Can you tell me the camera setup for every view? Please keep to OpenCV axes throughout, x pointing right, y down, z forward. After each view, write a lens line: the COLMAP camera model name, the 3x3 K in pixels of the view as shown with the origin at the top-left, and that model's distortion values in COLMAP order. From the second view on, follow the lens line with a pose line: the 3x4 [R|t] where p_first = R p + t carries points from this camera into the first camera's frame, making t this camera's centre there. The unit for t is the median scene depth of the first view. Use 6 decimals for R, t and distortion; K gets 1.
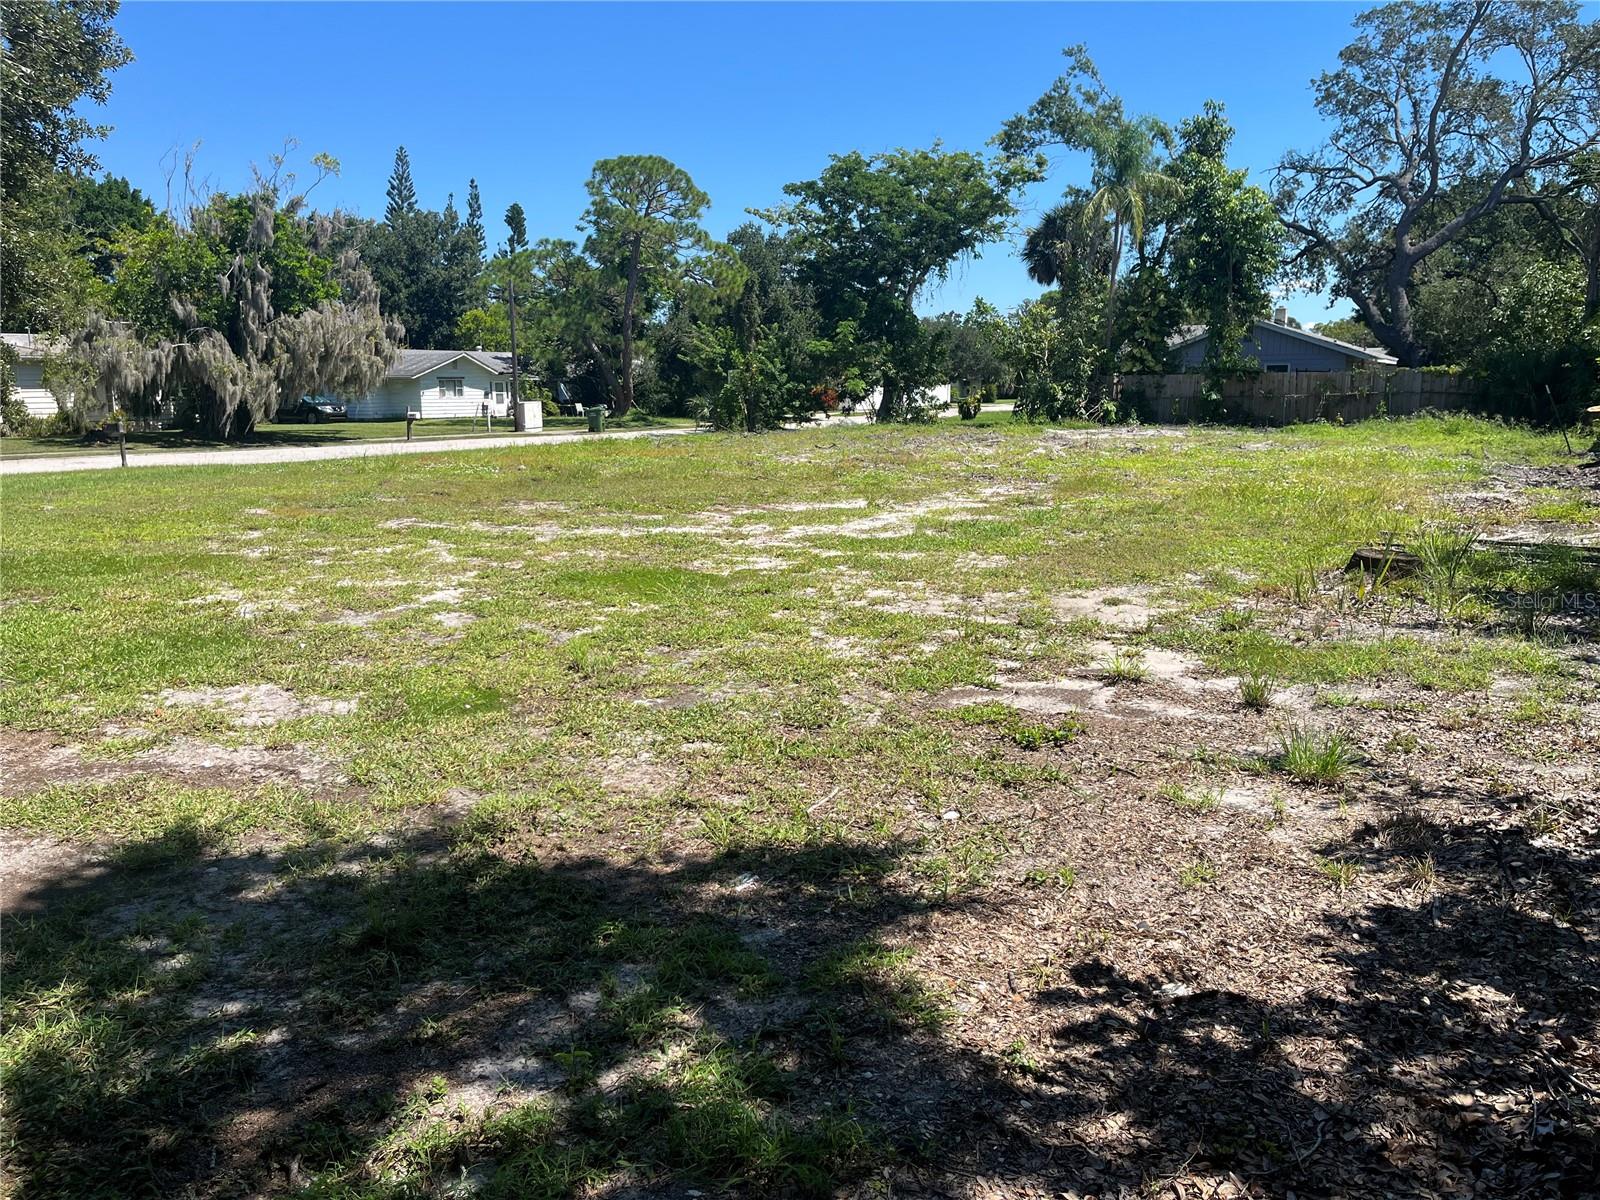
lens RADIAL K [[1211.1, 0, 800.0], [0, 1211.1, 600.0], [0, 0, 1]] dist [0.049072, -0.071551]
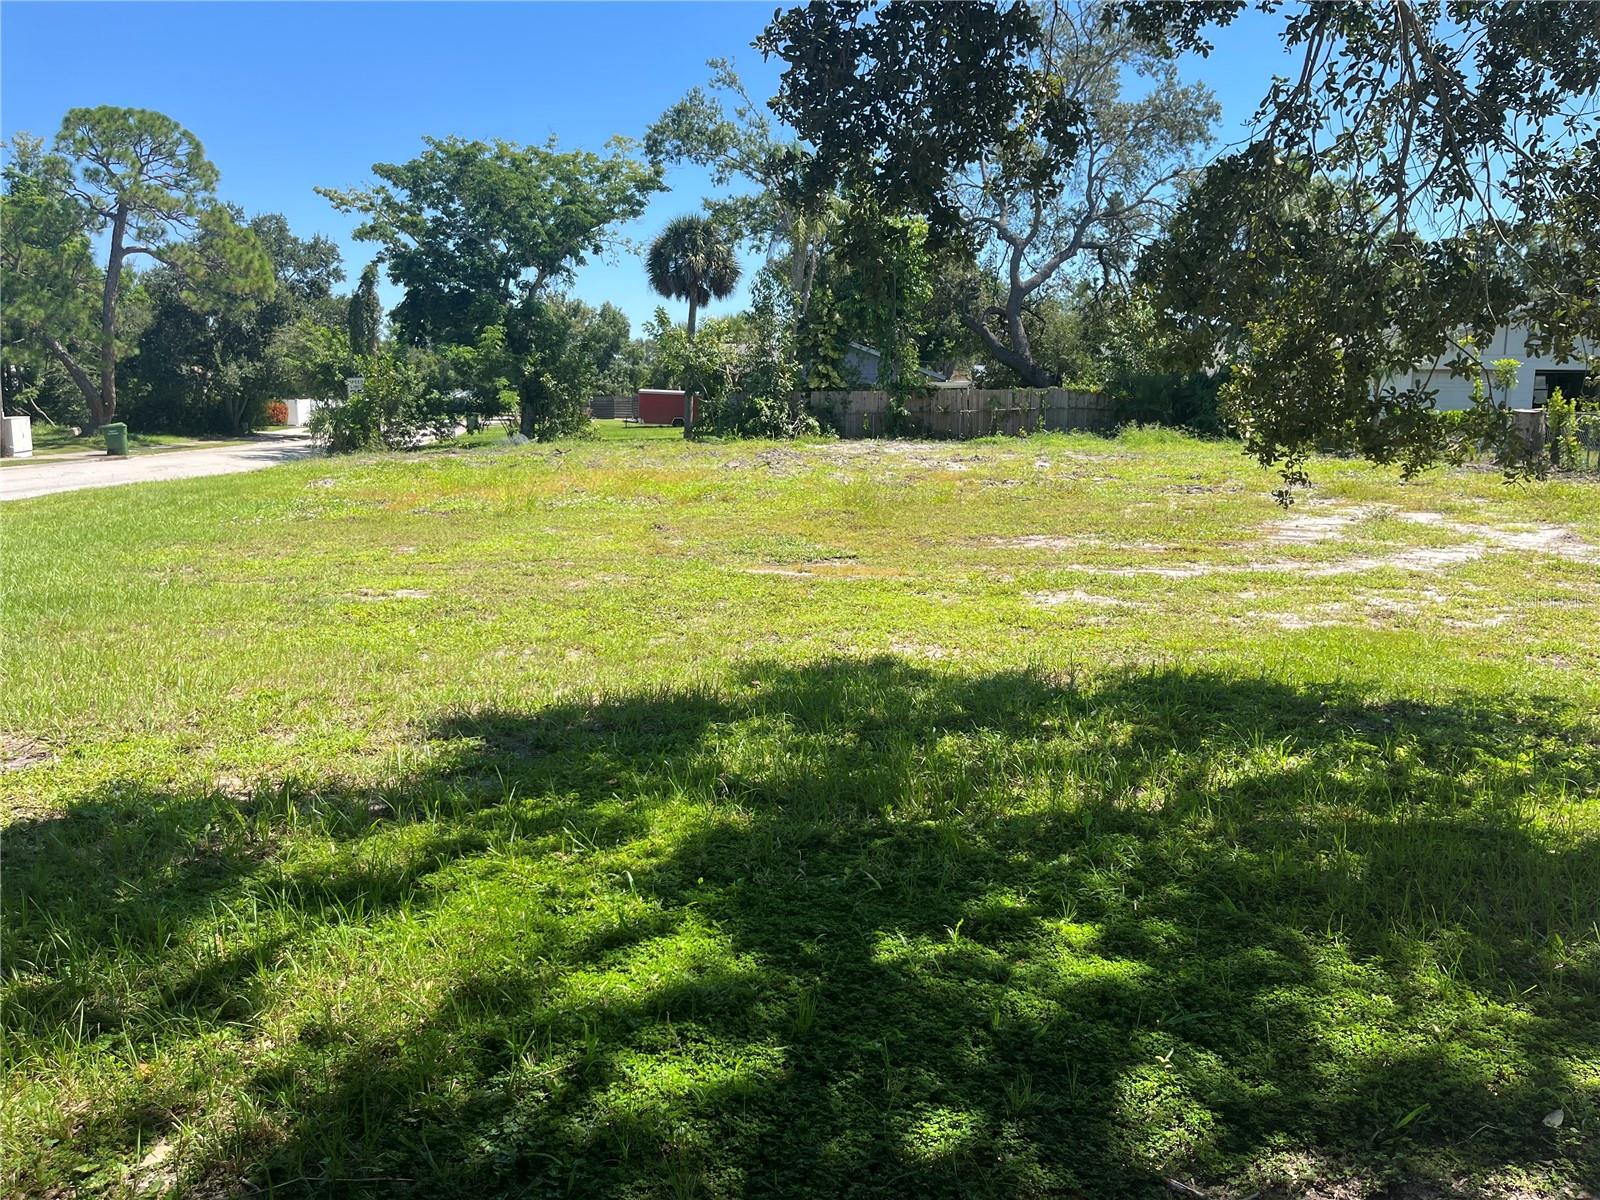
lens RADIAL K [[1211.1, 0, 800.0], [0, 1211.1, 600.0], [0, 0, 1]] dist [0.049072, -0.071551]
pose [[0.851091, -0.084586, 0.518160, -0.264321], [0.085697, 0.996082, 0.021844, -0.029854], [-0.517978, 0.025813, 0.855005, 0.124716]]
